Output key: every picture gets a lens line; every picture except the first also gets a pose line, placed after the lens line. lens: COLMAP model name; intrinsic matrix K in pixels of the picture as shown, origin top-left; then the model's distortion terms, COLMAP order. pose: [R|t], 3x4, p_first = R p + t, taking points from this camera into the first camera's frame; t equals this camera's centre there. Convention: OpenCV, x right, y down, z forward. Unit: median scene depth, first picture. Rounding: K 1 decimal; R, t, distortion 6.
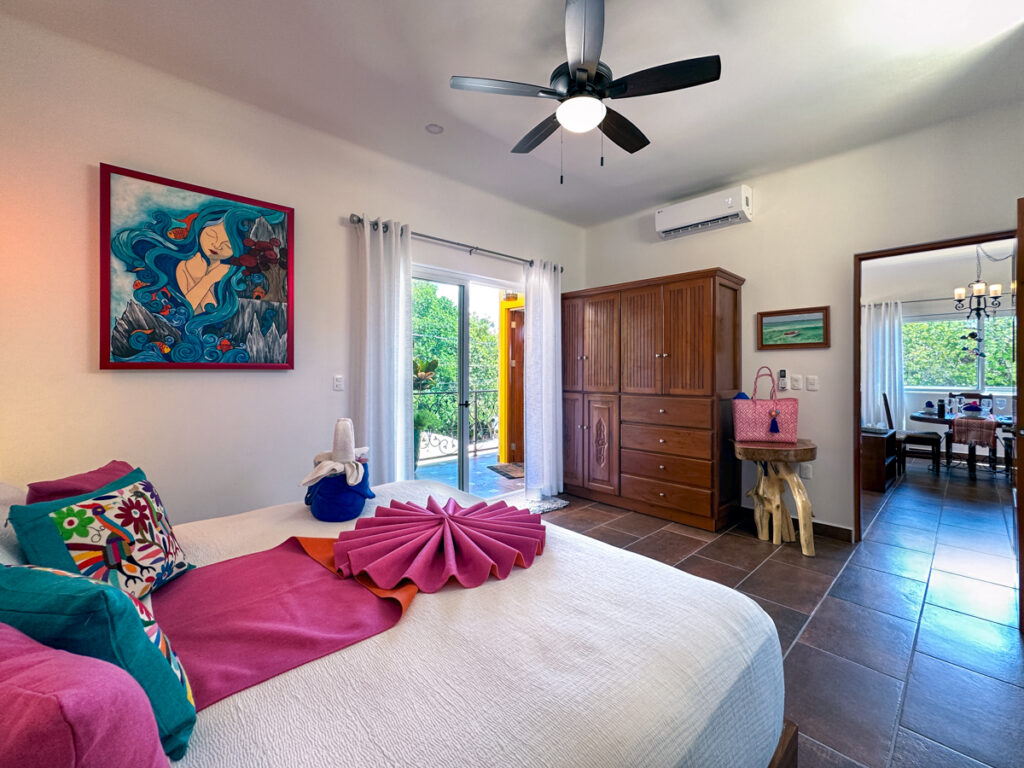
lens RADIAL K [[434.5, 0, 528.9], [0, 434.5, 368.0], [0, 0, 1]] dist [0.001892, 0.000551]
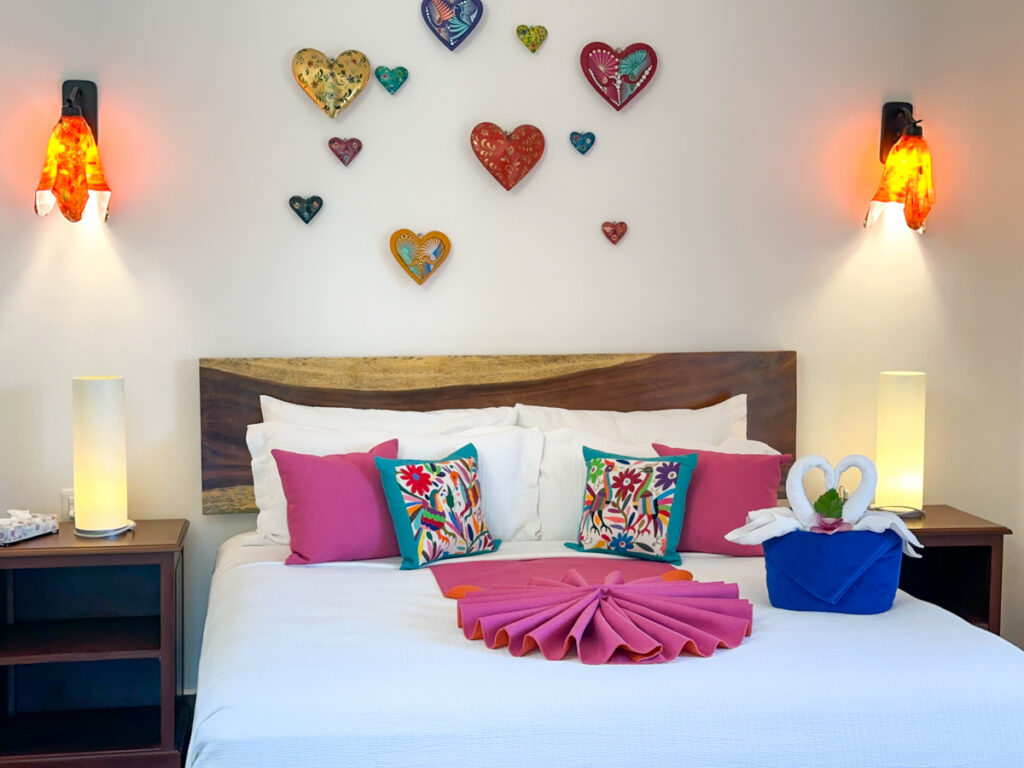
lens RADIAL K [[1482.9, 0, 501.6], [0, 1482.9, 389.8], [0, 0, 1]] dist [0.148314, 0.000000]
pose [[-0.560835, 0.064700, -0.825396, 1.155748], [-0.003199, 0.996765, 0.080307, -0.099784], [0.827921, 0.047680, -0.558814, 1.367305]]
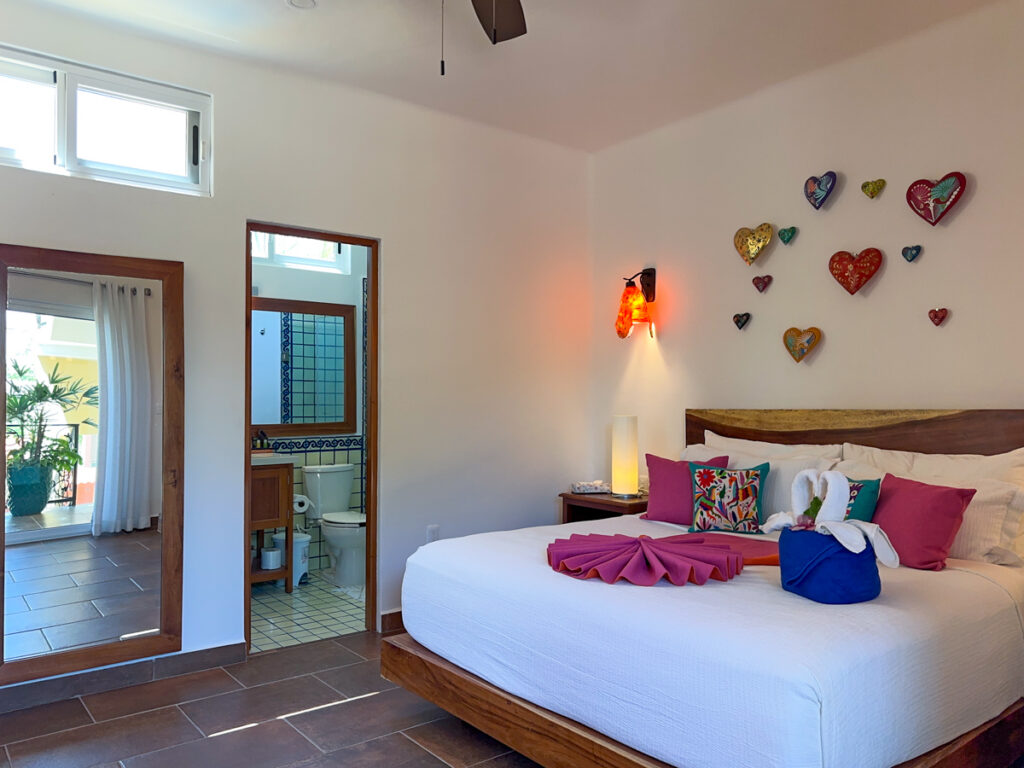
lens RADIAL K [[770.3, 0, 470.8], [0, 770.3, 385.3], [0, 0, 1]] dist [0.000878, -0.002545]
pose [[-0.990398, -0.002105, 0.138230, -0.018618], [-0.005168, 0.999749, -0.021801, 0.007458], [-0.138150, -0.022306, -0.990160, 1.834515]]
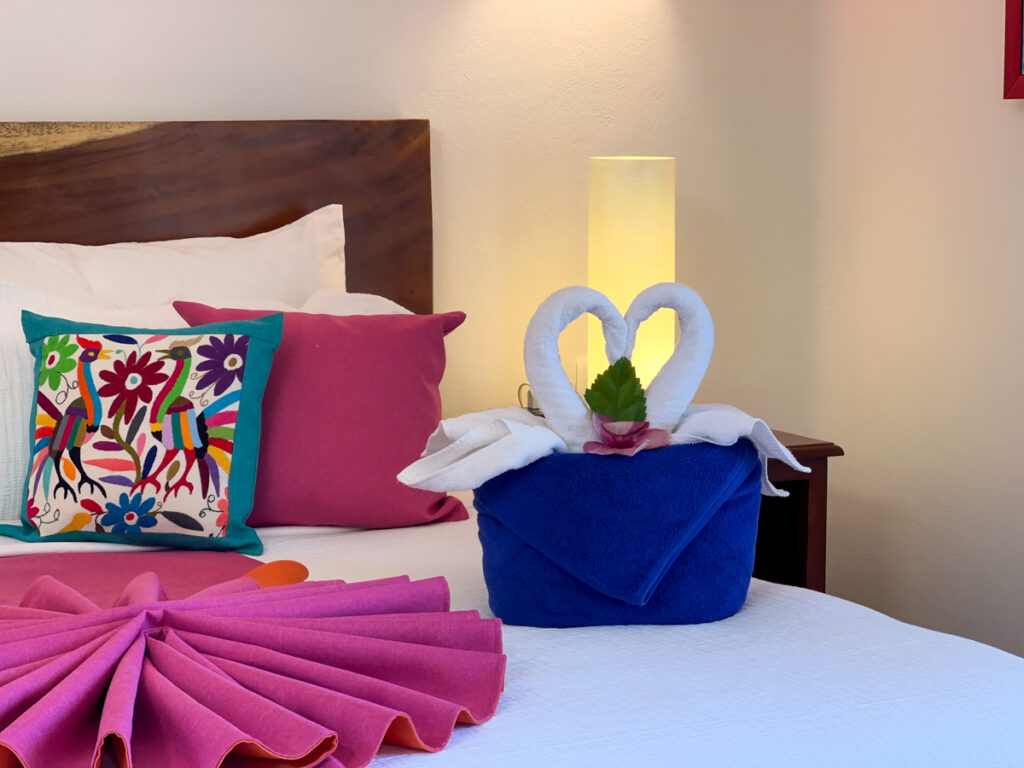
lens RADIAL K [[2353.4, 0, 543.4], [0, 2353.4, 365.0], [0, 0, 1]] dist [0.146358, 0.000000]
pose [[-0.253387, 0.101645, -0.962010, 0.779642], [0.000589, 0.994480, 0.104920, 0.012000], [0.967365, 0.026018, -0.252048, 1.033256]]
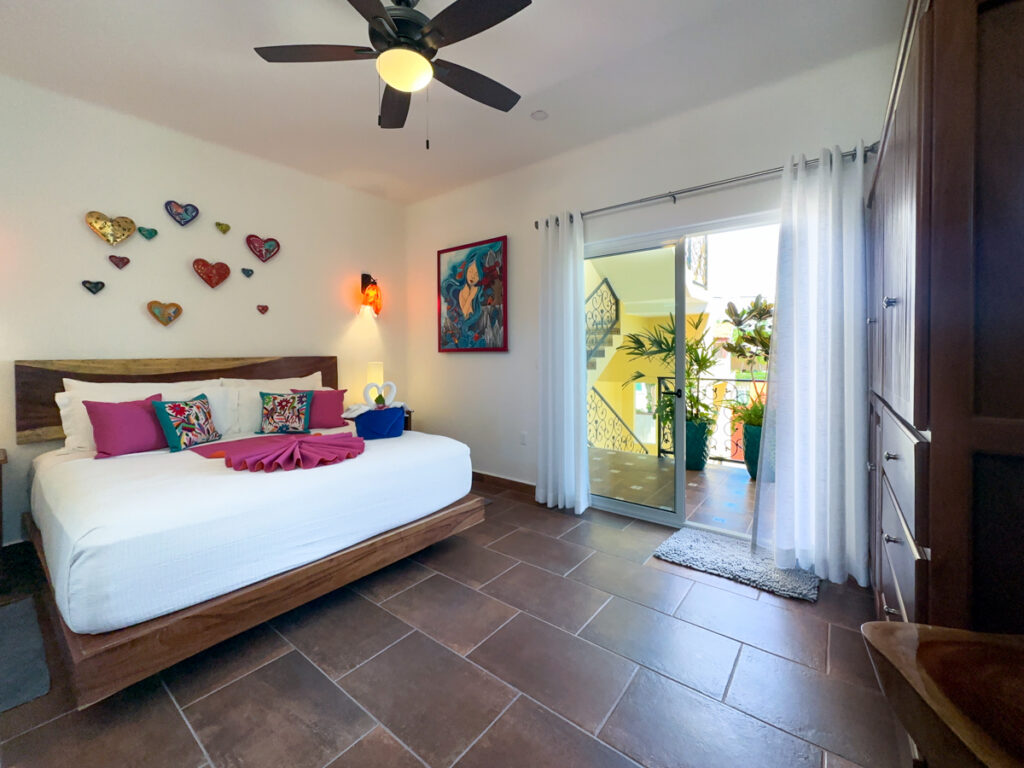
lens RADIAL K [[434.5, 0, 523.0], [0, 434.5, 355.4], [0, 0, 1]] dist [0.001892, 0.000551]
pose [[0.142372, -0.001689, -0.989812, 0.990109], [0.008255, 0.999966, -0.000519, 0.019269], [0.989779, -0.008097, 0.142381, 1.014325]]
